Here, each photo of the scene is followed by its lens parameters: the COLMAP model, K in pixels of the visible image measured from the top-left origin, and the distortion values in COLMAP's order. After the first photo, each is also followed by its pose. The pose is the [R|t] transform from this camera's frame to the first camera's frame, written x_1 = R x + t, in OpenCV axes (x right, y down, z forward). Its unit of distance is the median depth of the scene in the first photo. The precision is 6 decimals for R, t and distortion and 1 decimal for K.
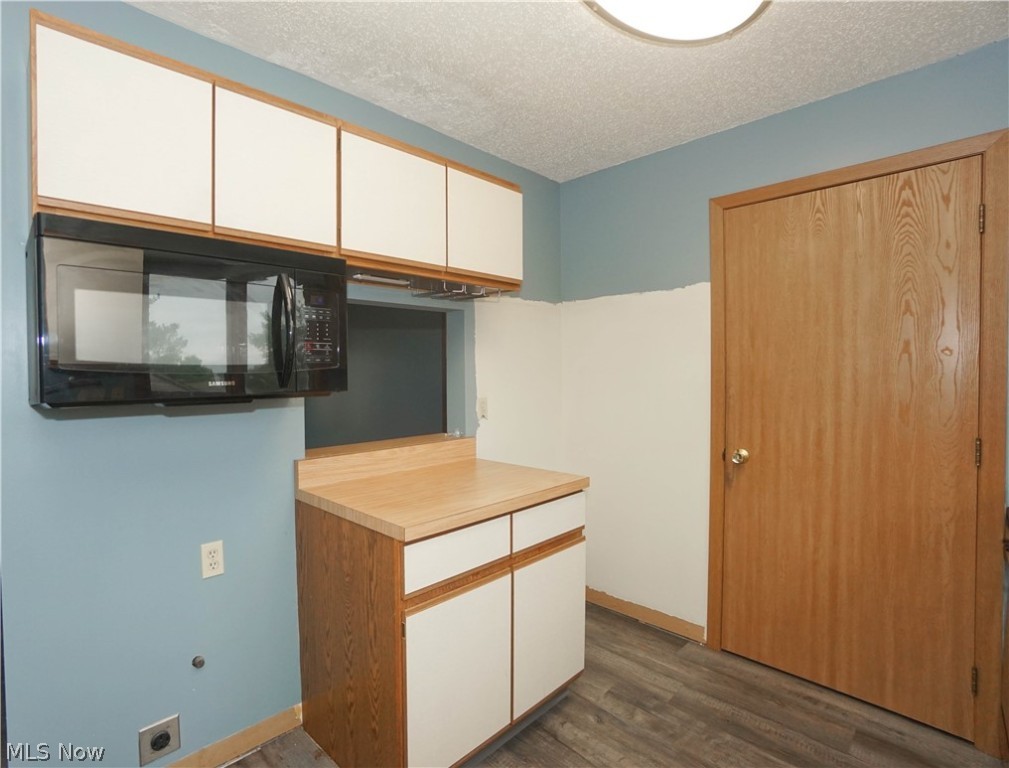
lens RADIAL K [[505.0, 0, 433.5], [0, 505.0, 381.0], [0, 0, 1]] dist [-0.069663, 0.025652]
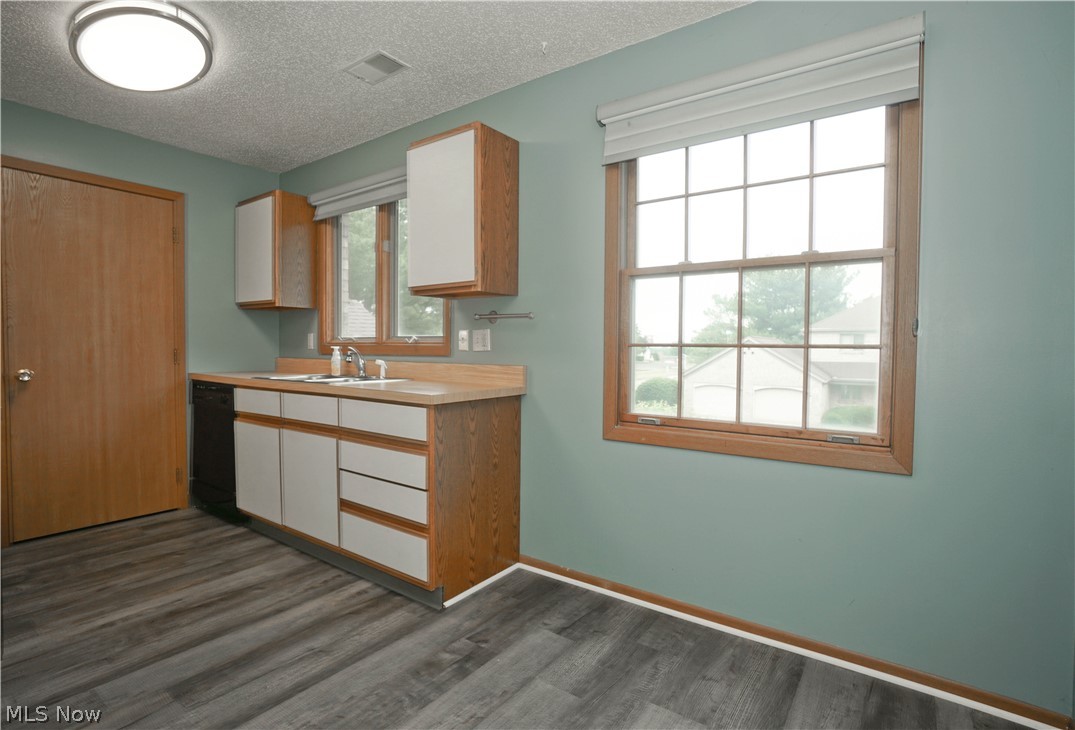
lens RADIAL K [[527.1, 0, 532.1], [0, 527.1, 366.3], [0, 0, 1]] dist [-0.056492, 0.024516]
pose [[-0.207380, -0.027519, 0.977873, -1.033692], [0.013245, 0.999434, 0.030935, 0.124571], [-0.978171, 0.019367, -0.206898, 0.028445]]
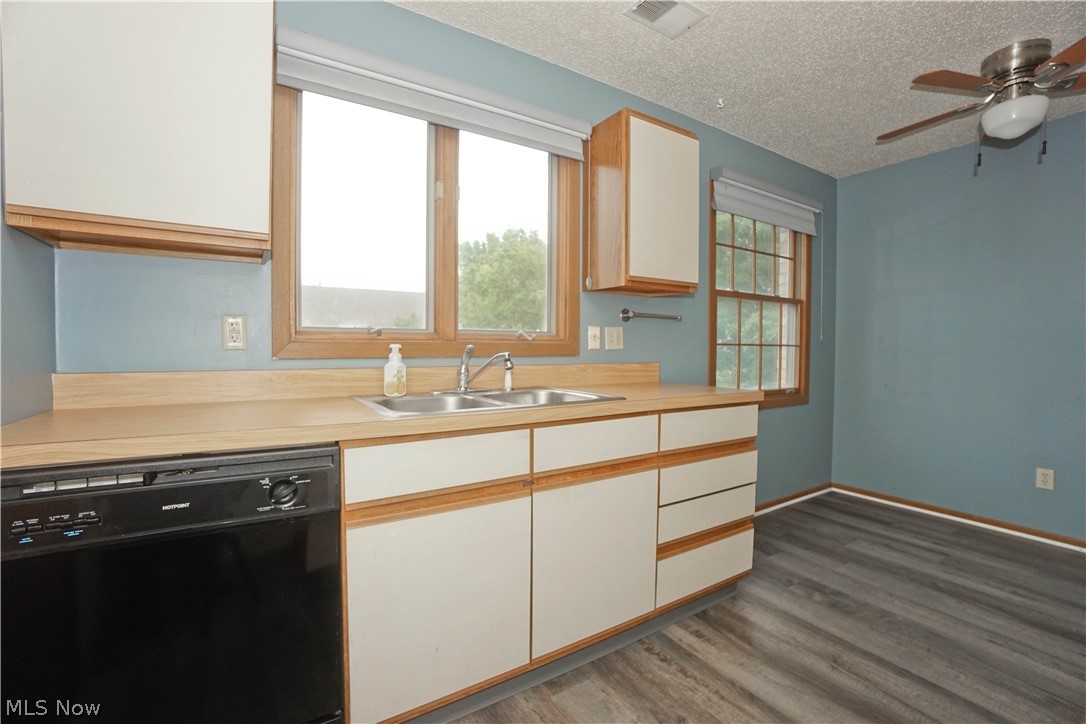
lens RADIAL K [[477.0, 0, 535.4], [0, 477.0, 359.2], [0, 0, 1]] dist [-0.065714, 0.023537]
pose [[-0.985539, -0.003535, 0.169410, 0.419553], [0.004360, 0.998922, 0.046206, 0.091863], [-0.169391, 0.046276, -0.984462, 1.146566]]
